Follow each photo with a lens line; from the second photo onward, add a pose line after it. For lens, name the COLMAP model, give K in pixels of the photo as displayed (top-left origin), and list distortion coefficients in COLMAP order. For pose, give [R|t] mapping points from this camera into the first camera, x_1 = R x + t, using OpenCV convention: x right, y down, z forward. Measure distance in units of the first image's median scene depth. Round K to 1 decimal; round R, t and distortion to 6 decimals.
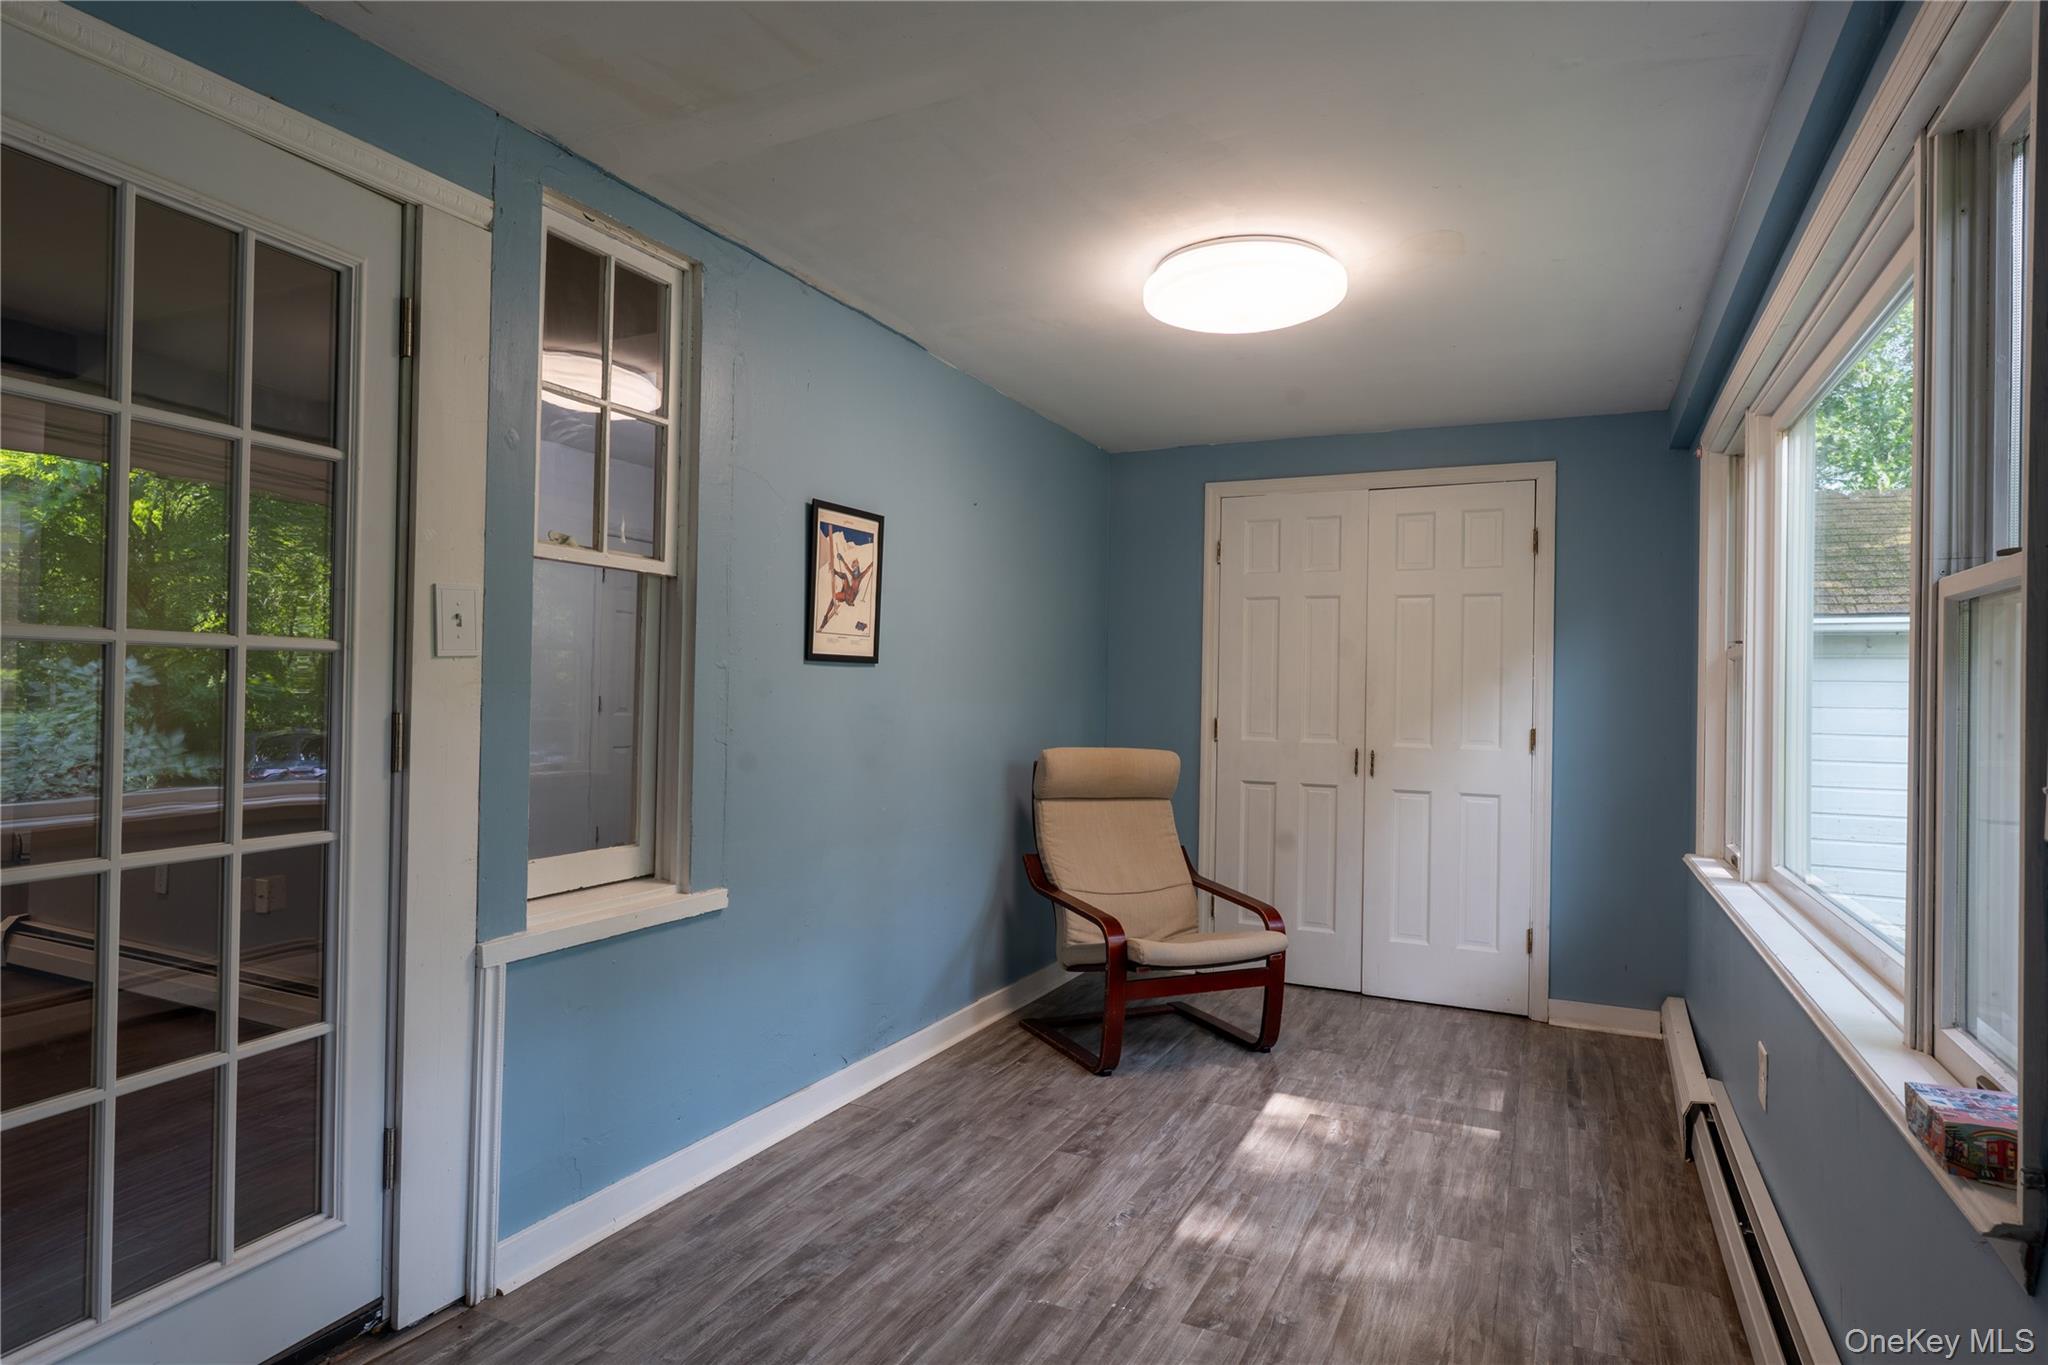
lens RADIAL K [[1114.5, 0, 1025.7], [0, 1114.5, 681.4], [0, 0, 1]] dist [-0.002123, -0.001012]
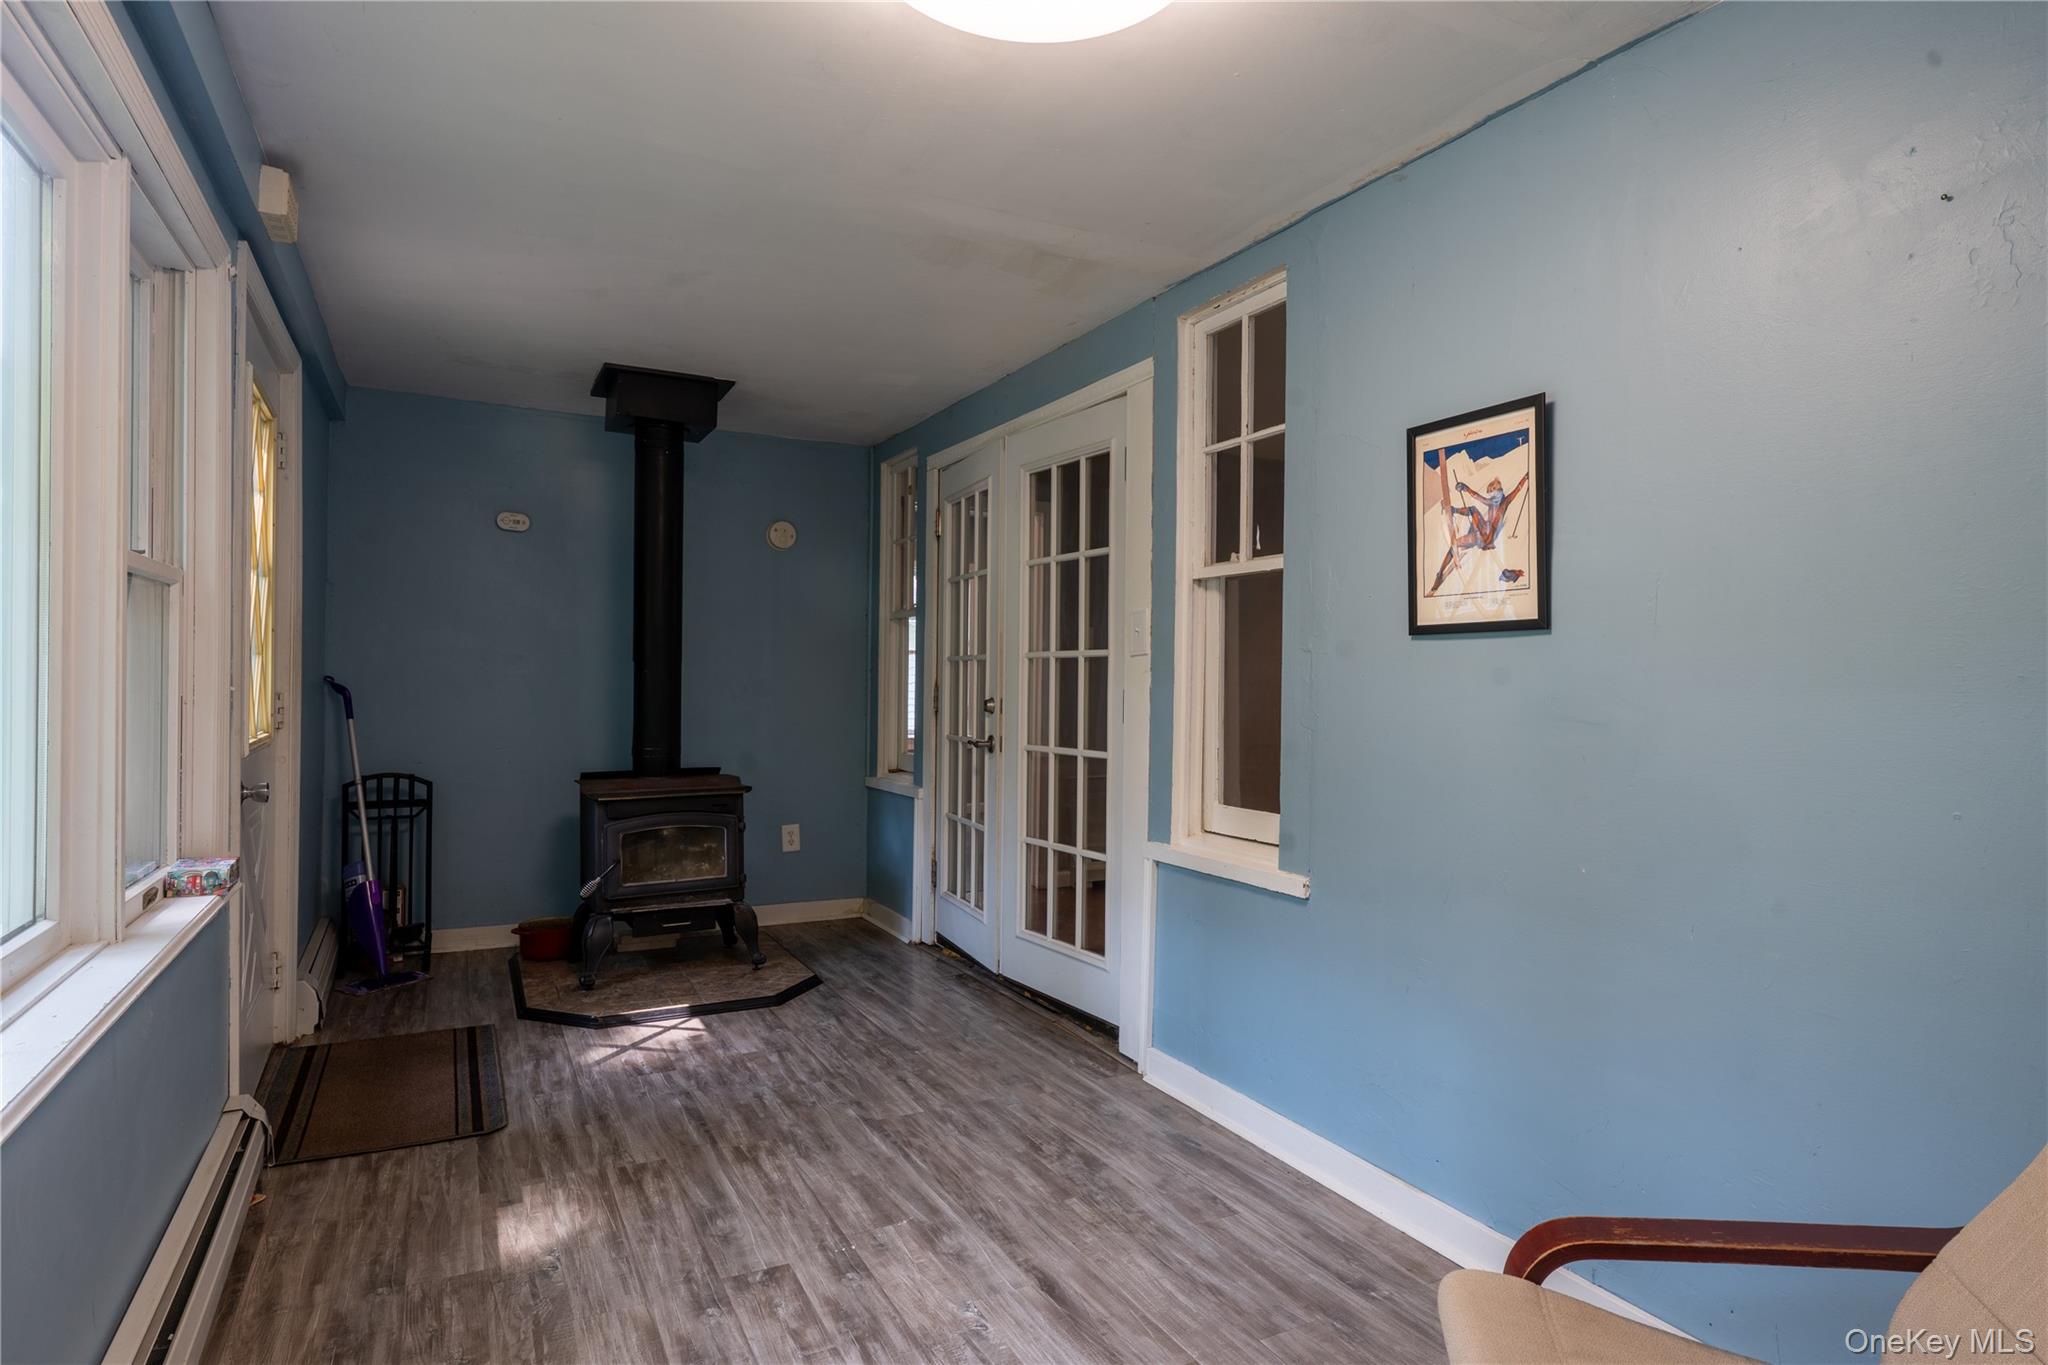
lens RADIAL K [[1114.5, 0, 1024.9], [0, 1114.5, 680.6], [0, 0, 1]] dist [-0.002123, -0.001012]
pose [[-0.597754, -0.022951, -0.801351, 0.698252], [-0.014286, 0.999736, -0.017976, 0.036342], [0.801553, 0.000703, -0.597924, 1.468713]]
